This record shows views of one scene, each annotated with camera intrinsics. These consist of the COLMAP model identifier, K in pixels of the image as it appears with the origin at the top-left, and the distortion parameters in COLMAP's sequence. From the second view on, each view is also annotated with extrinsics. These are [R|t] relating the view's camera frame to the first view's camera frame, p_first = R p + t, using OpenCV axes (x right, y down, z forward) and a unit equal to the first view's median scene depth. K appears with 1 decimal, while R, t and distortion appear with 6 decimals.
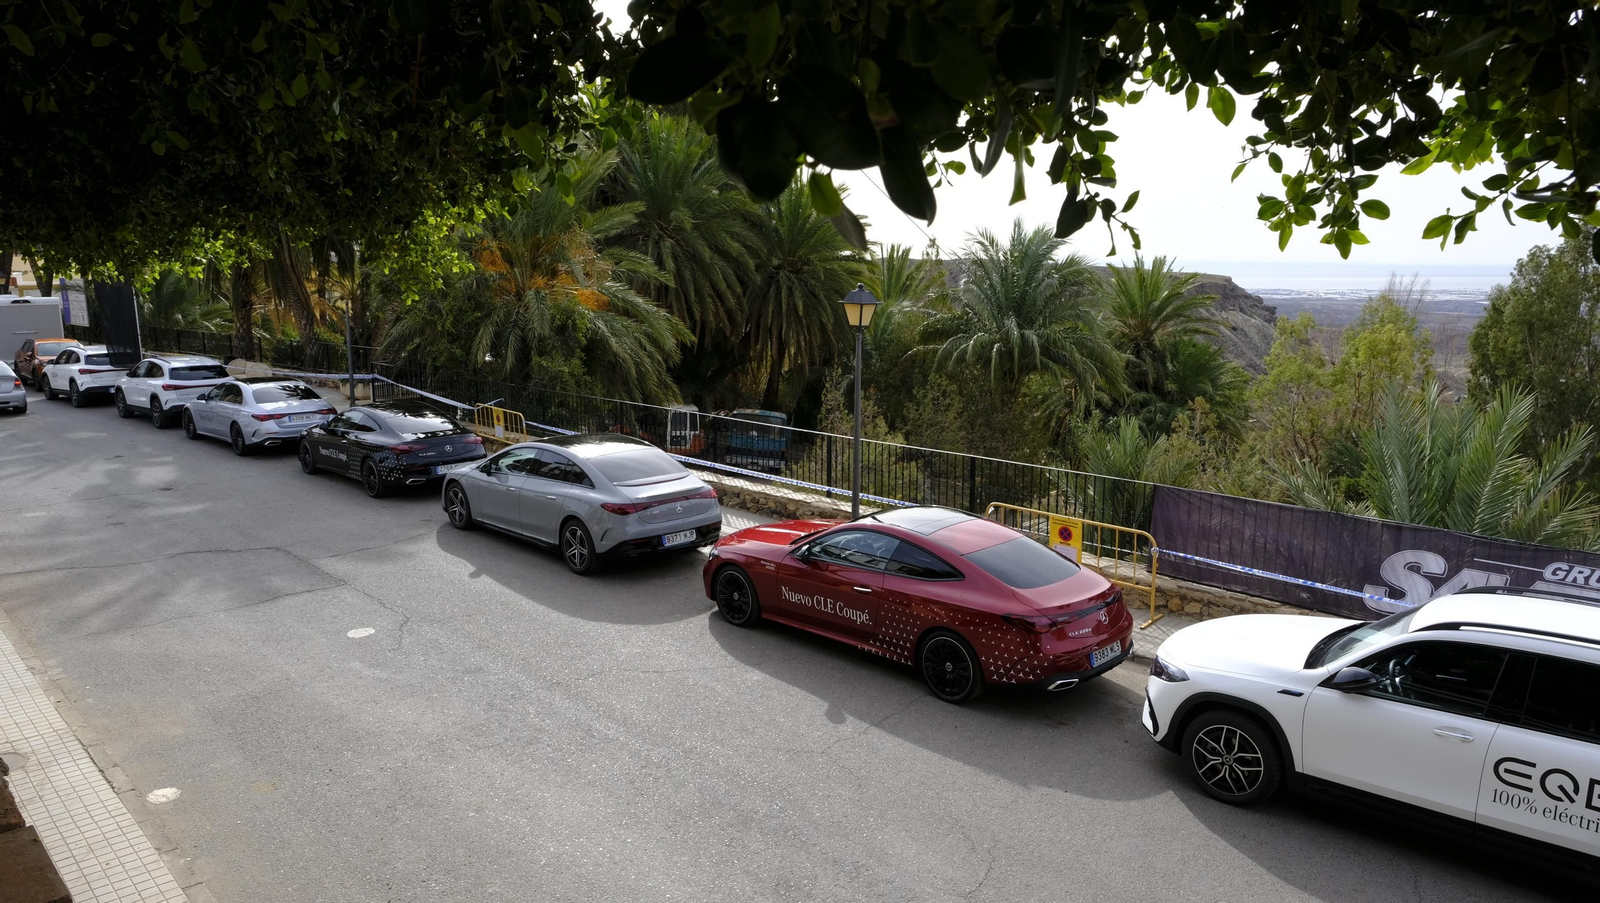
lens RADIAL K [[1085.3, 0, 800.0], [0, 1085.3, 451.5], [0, 0, 1]] dist [-0.021093, -0.001649]
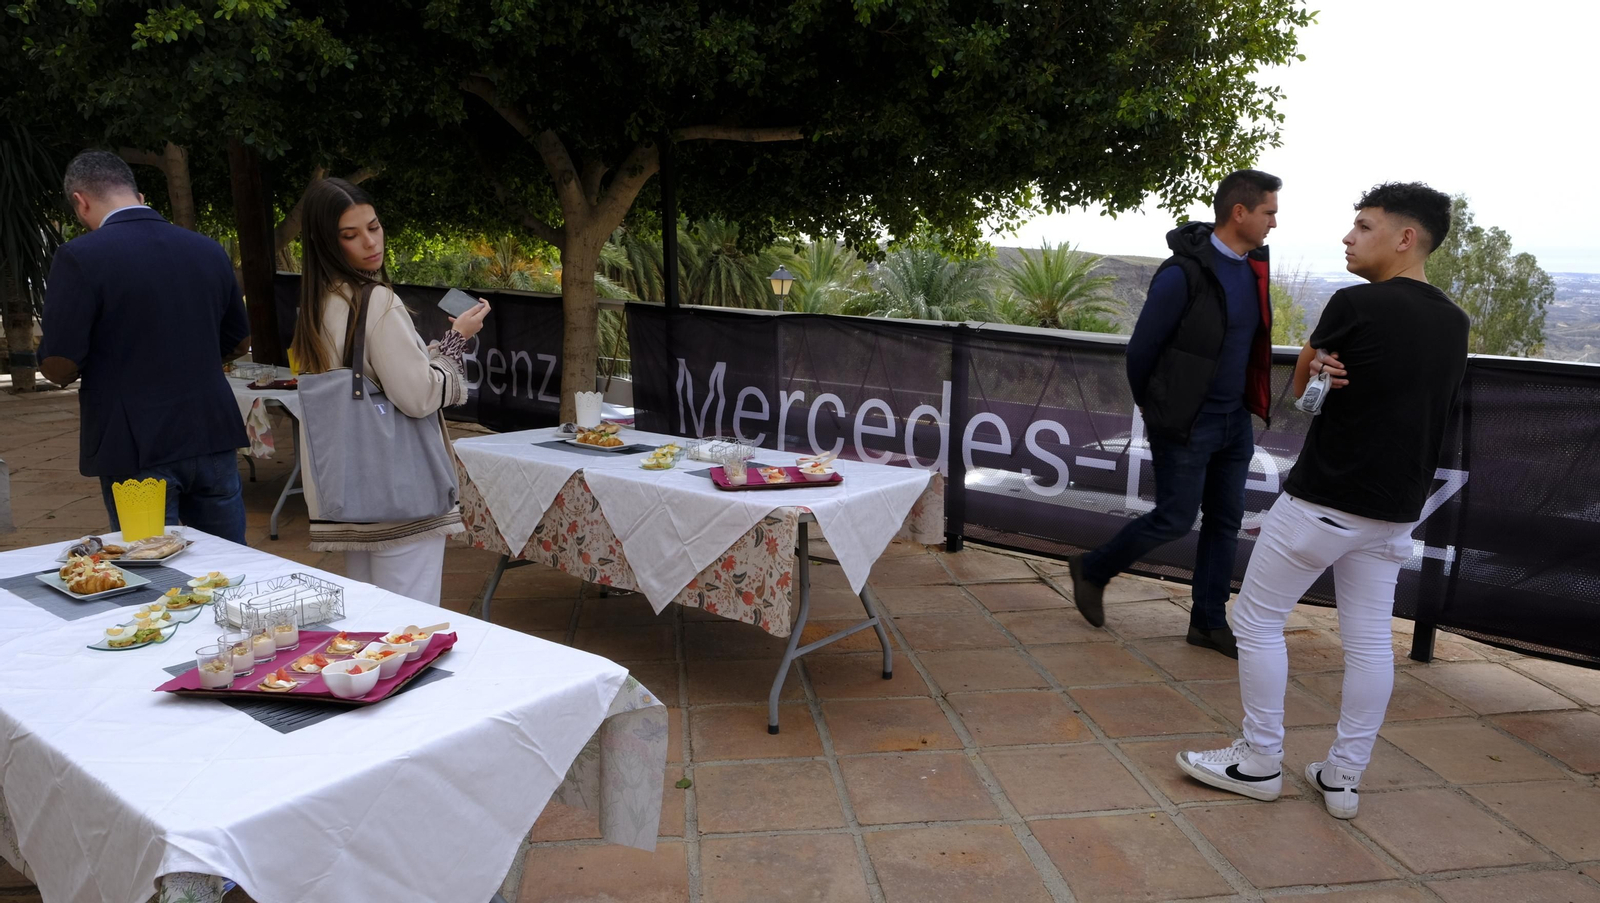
lens RADIAL K [[1085.9, 0, 803.6], [0, 1085.9, 464.3], [0, 0, 1]] dist [-0.004581, -0.000768]
pose [[0.998121, -0.012408, 0.059998, -0.002546], [0.010853, 0.999599, 0.026165, 0.038866], [-0.060299, -0.025464, 0.997856, -0.241178]]
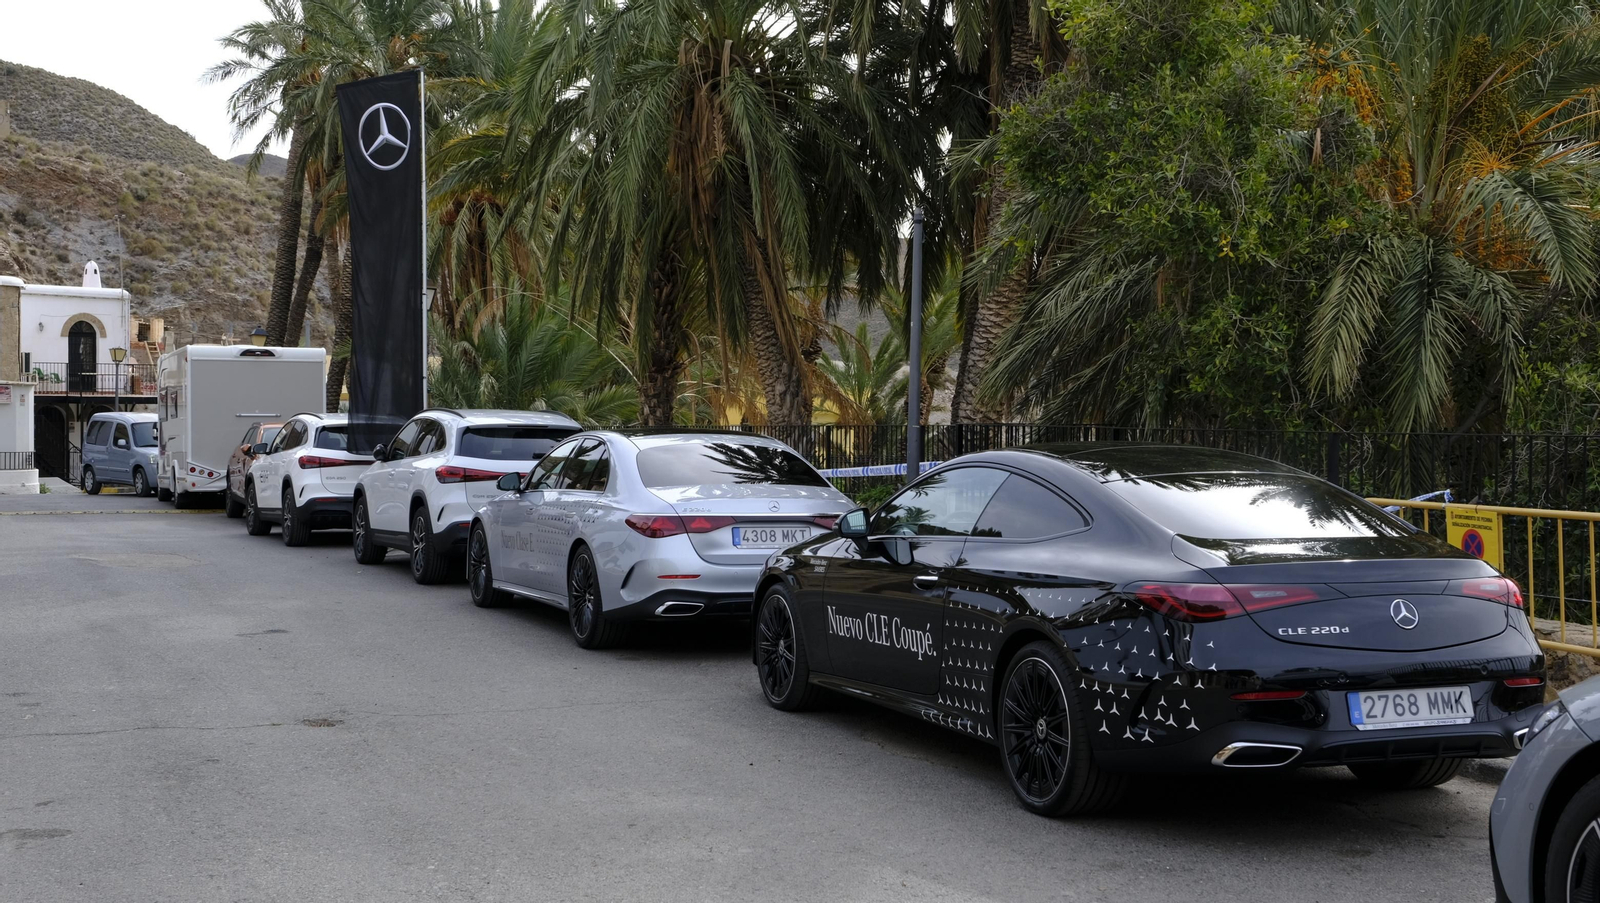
lens RADIAL K [[1931.9, 0, 800.0], [0, 1931.9, 451.5], [0, 0, 1]] dist [-0.003853, 0.022428]
pose [[0.917109, 0.011409, -0.398474, -0.236178], [-0.074283, 0.986973, -0.142708, 0.024478], [0.391655, 0.160479, 0.906009, 0.504280]]
